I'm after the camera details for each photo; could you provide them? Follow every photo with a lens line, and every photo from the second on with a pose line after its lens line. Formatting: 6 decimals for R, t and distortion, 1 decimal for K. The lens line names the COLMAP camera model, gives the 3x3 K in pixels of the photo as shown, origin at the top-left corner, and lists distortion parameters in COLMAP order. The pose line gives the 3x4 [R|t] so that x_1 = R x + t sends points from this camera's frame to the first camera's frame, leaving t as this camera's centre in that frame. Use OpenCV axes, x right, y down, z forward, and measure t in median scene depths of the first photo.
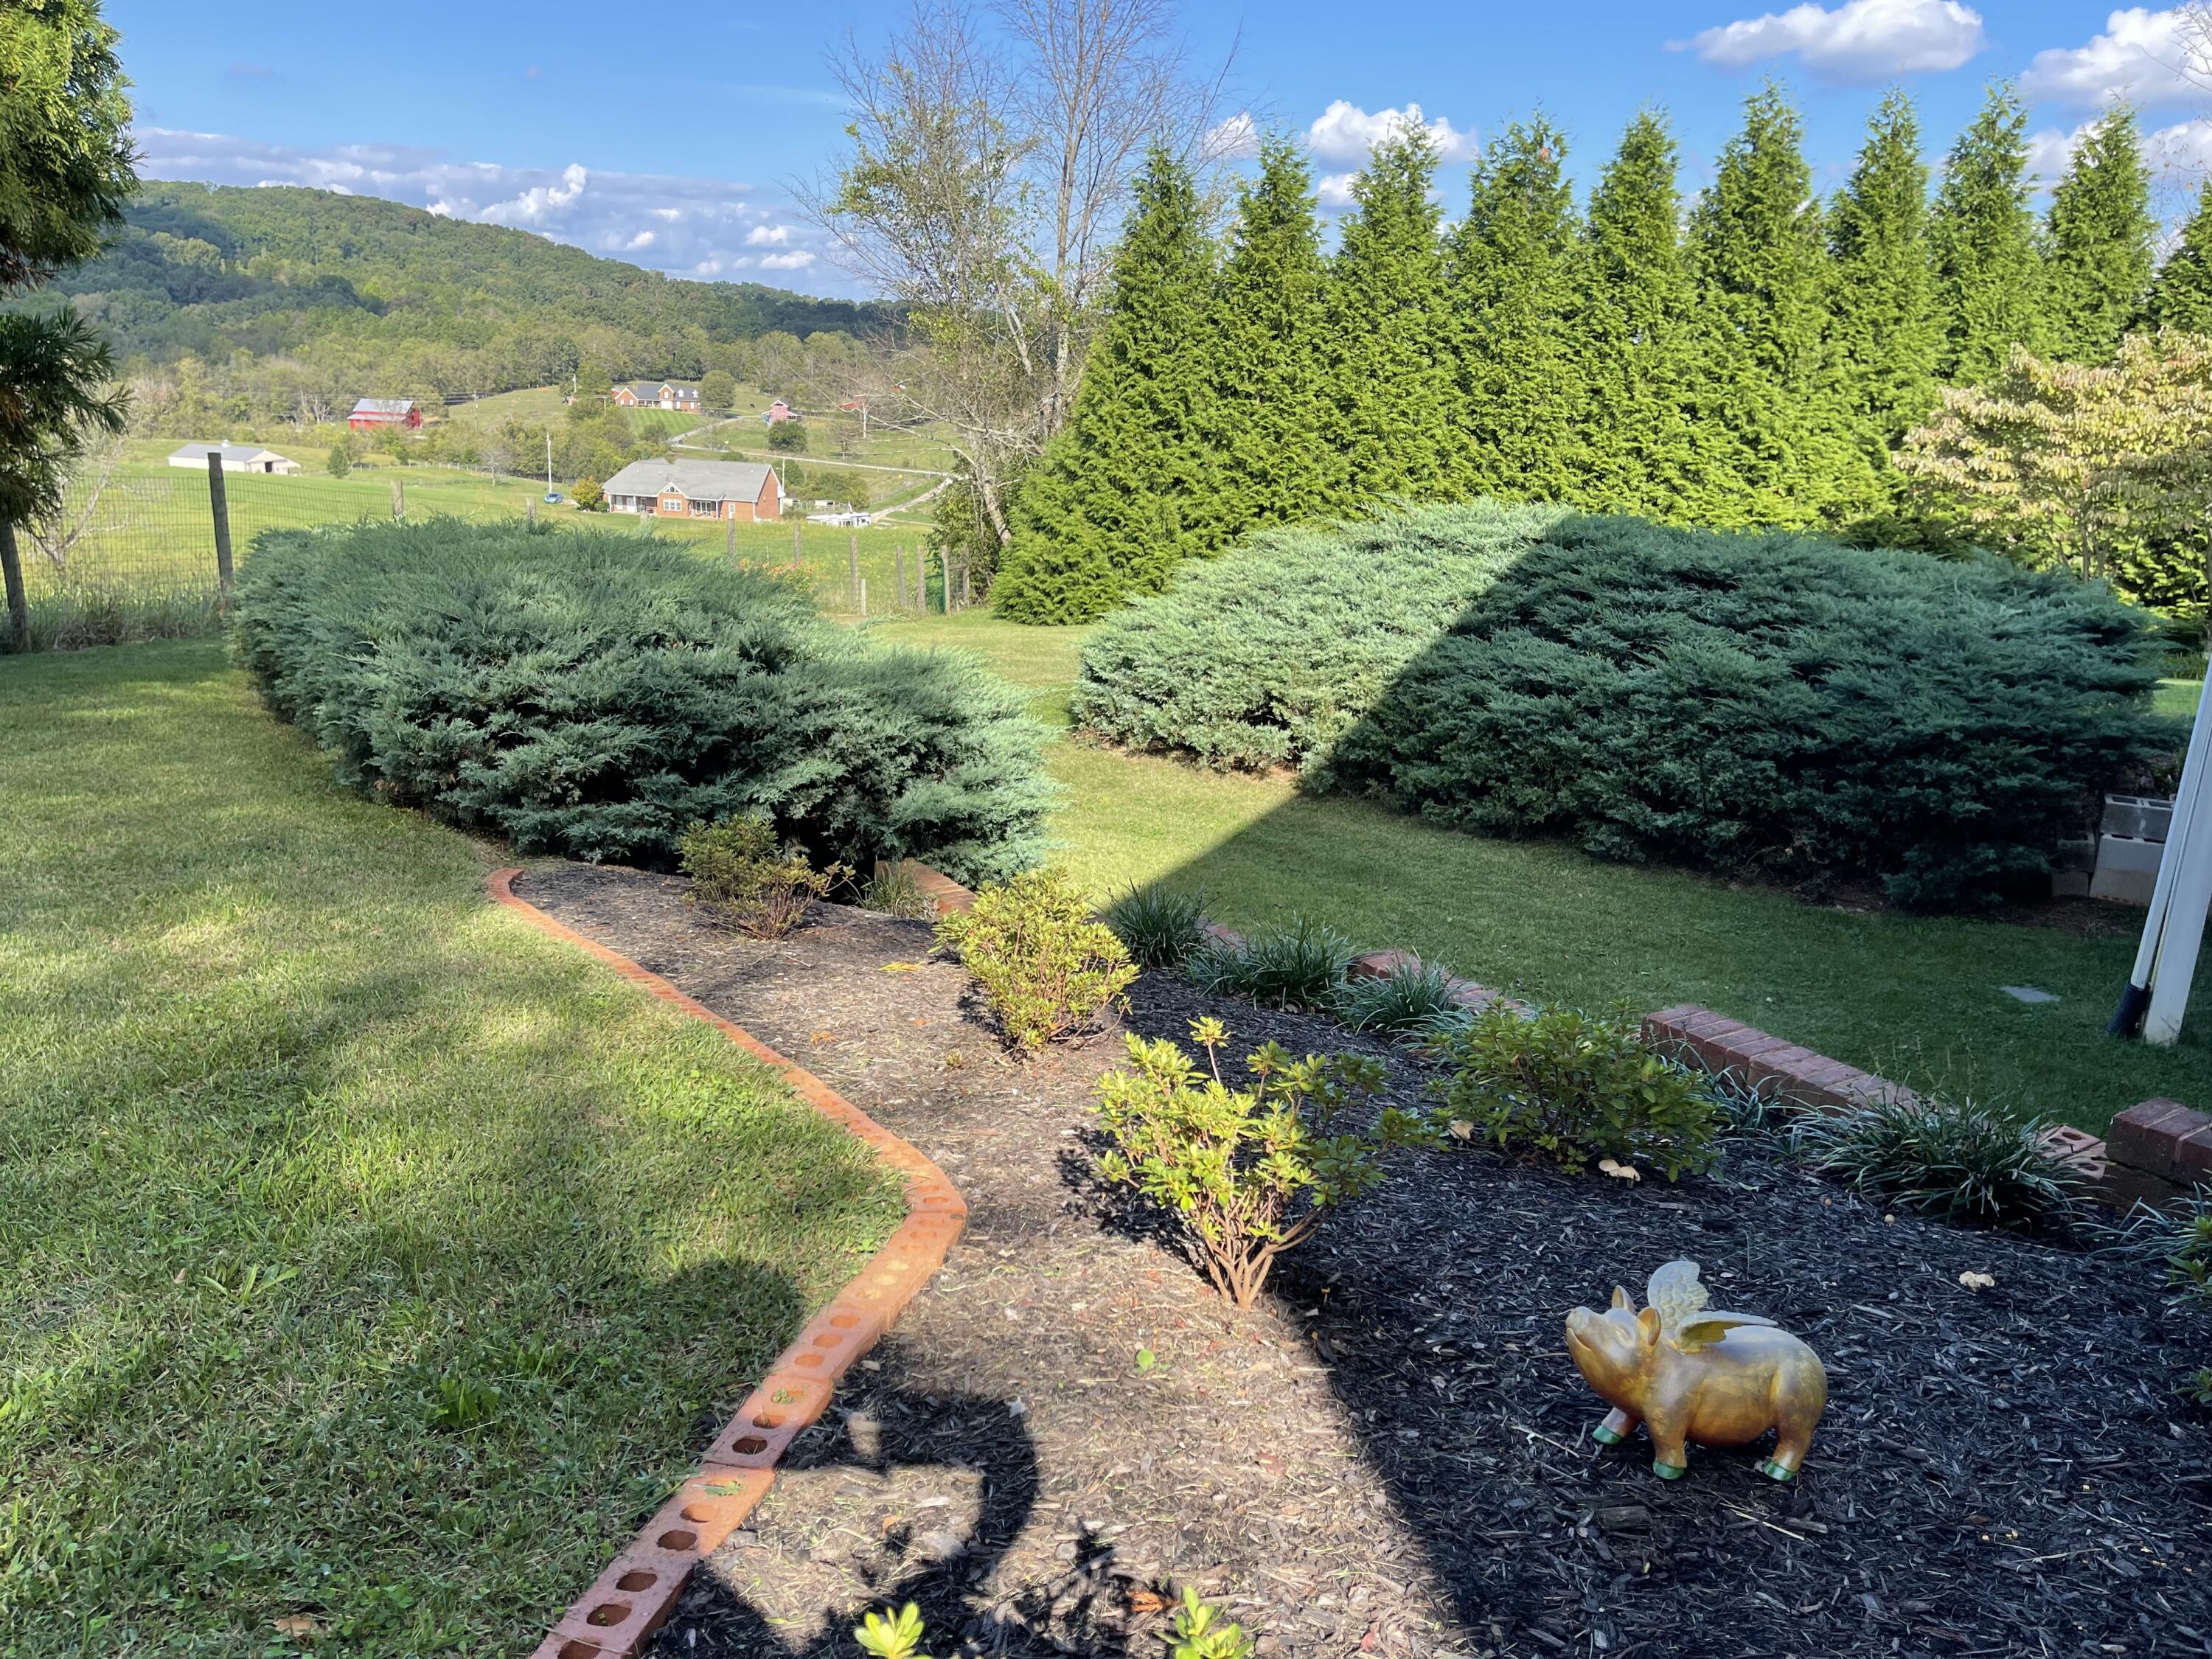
lens RADIAL K [[1666.0, 0, 1133.5], [0, 1666.0, 798.9], [0, 0, 1]] dist [0.134838, -0.170064]
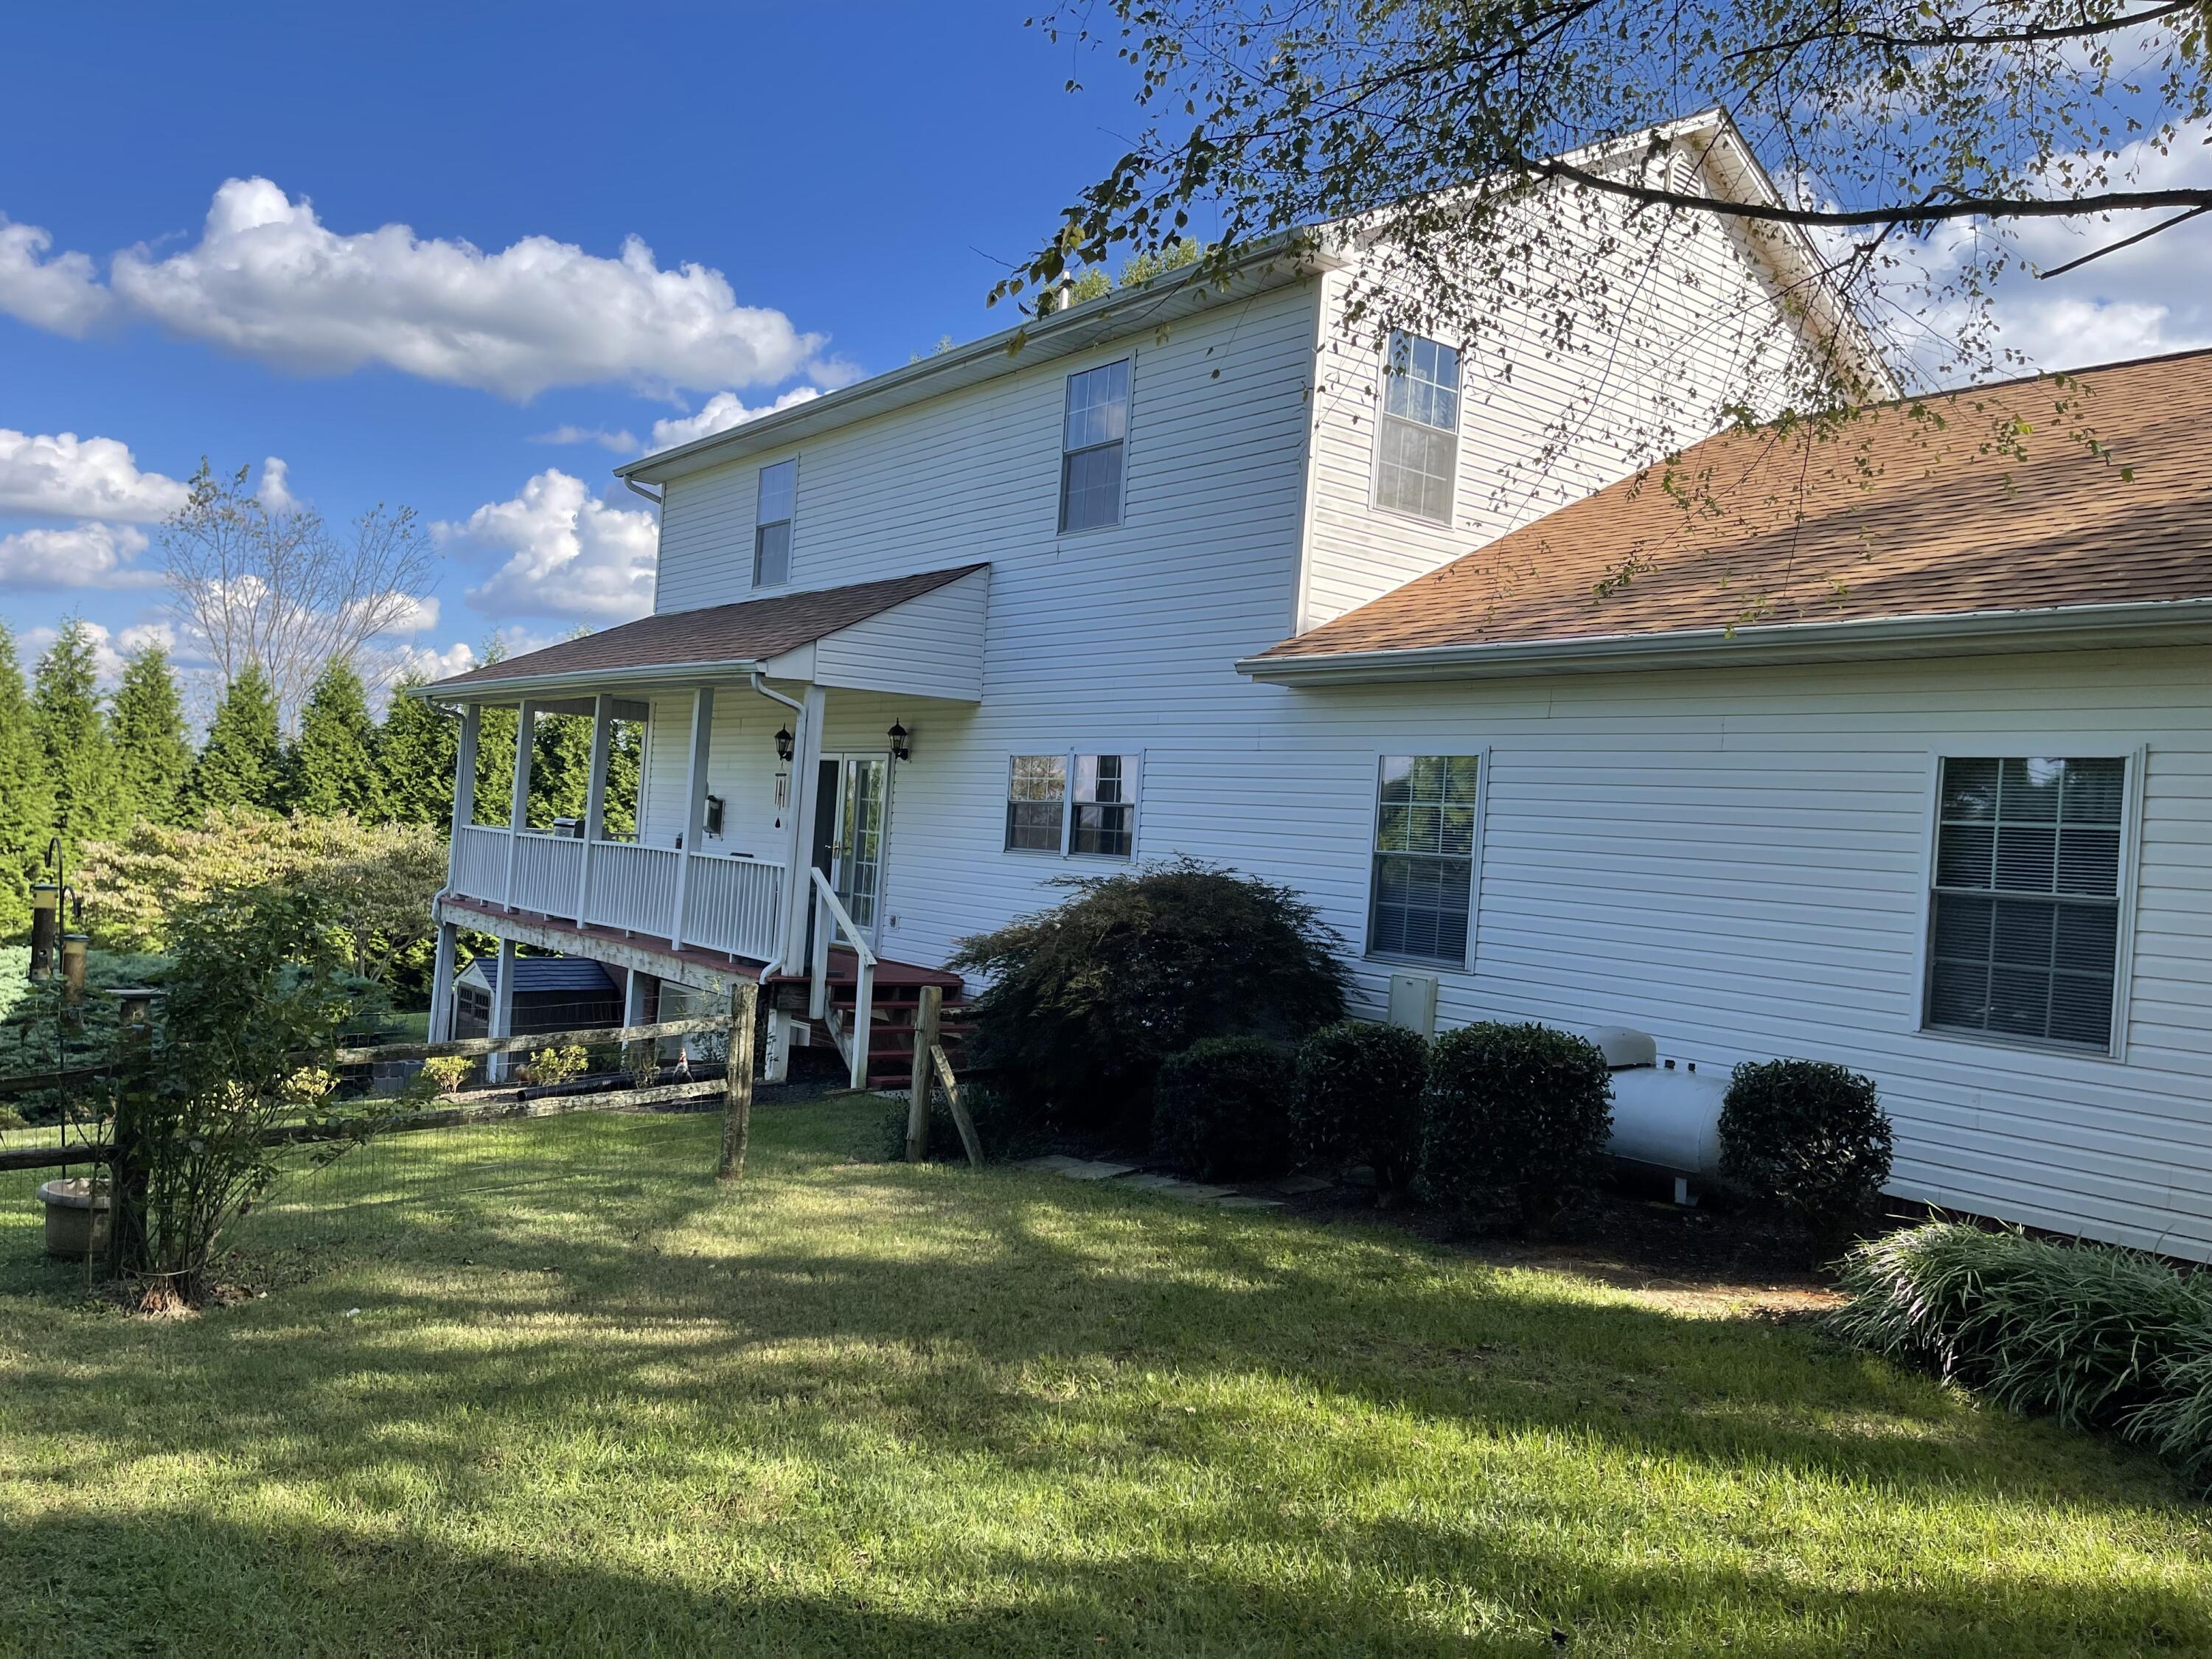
lens RADIAL K [[1679.7, 0, 1106.0], [0, 1679.7, 829.5], [0, 0, 1]] dist [0.130549, -0.166421]
pose [[0.457996, -0.003720, 0.888947, -0.363422], [0.181560, 0.979304, -0.089443, 0.028440], [-0.870216, 0.202362, 0.449192, -0.341933]]
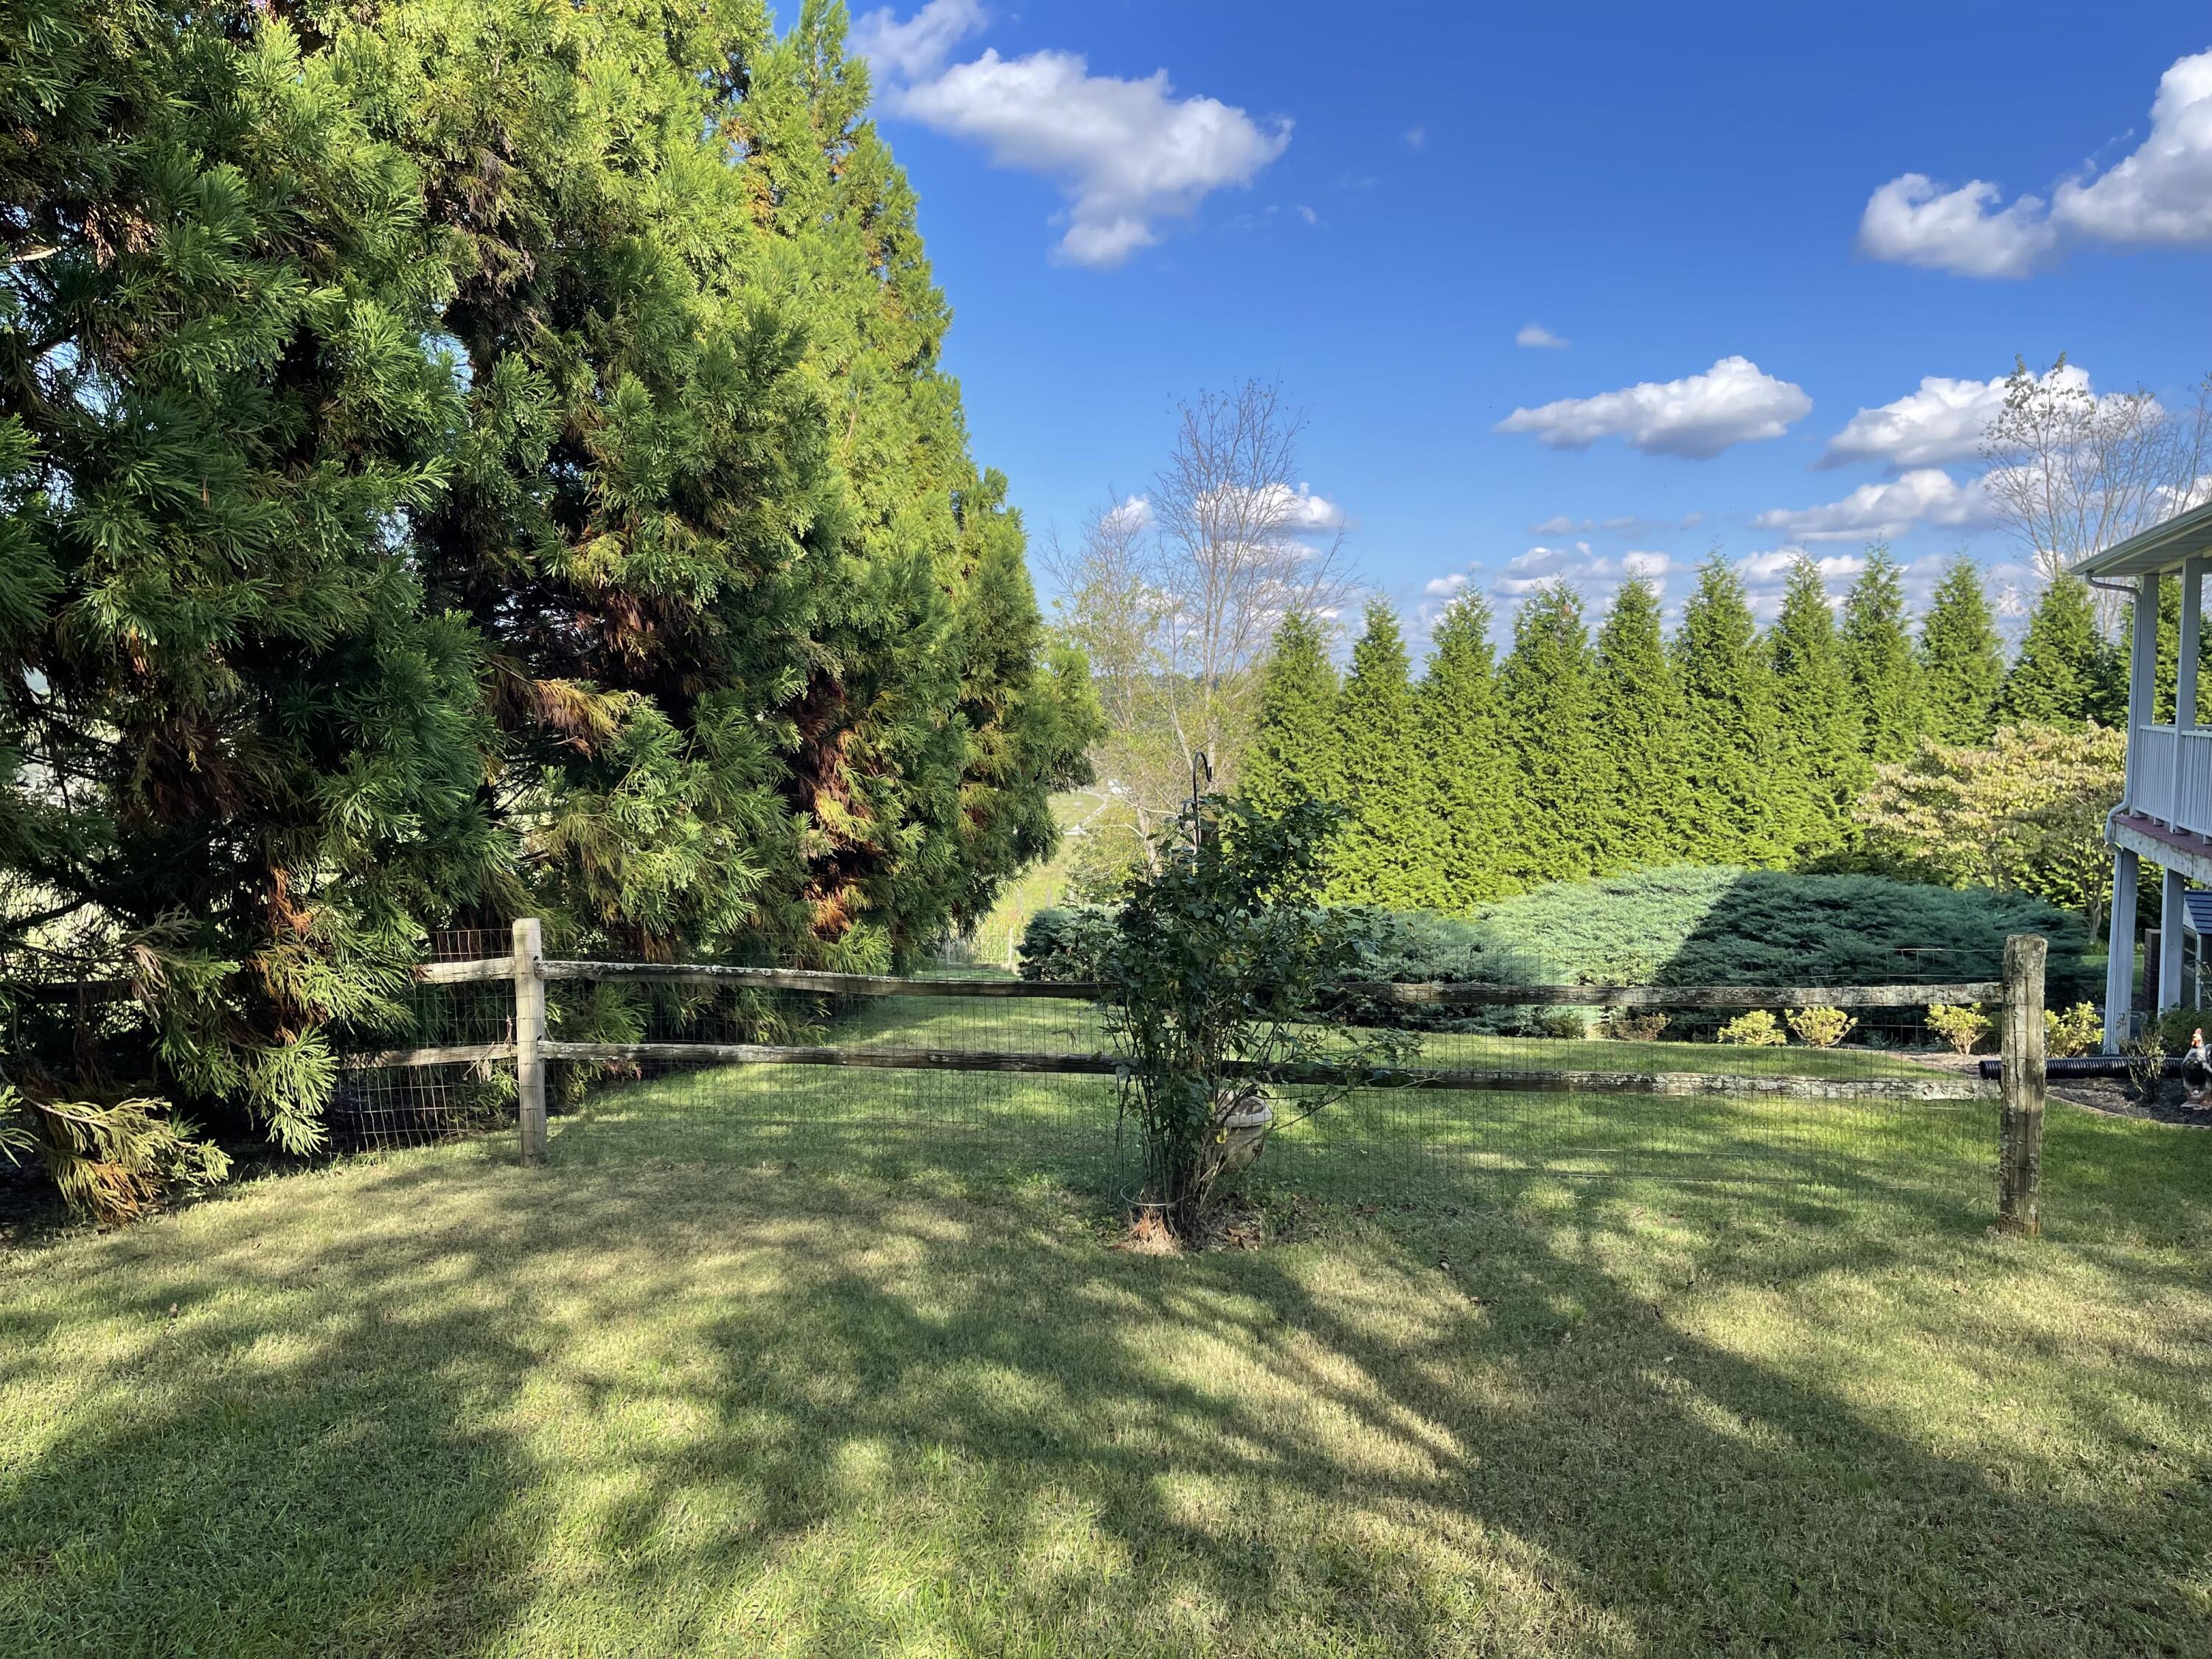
lens RADIAL K [[1688.3, 0, 1067.6], [0, 1688.3, 797.9], [0, 0, 1]] dist [-0.004747, 0.079803]
pose [[0.998546, -0.043565, 0.031761, -0.224755], [0.049071, 0.978420, -0.200714, 0.035630], [-0.022331, 0.201981, 0.979135, -0.335797]]
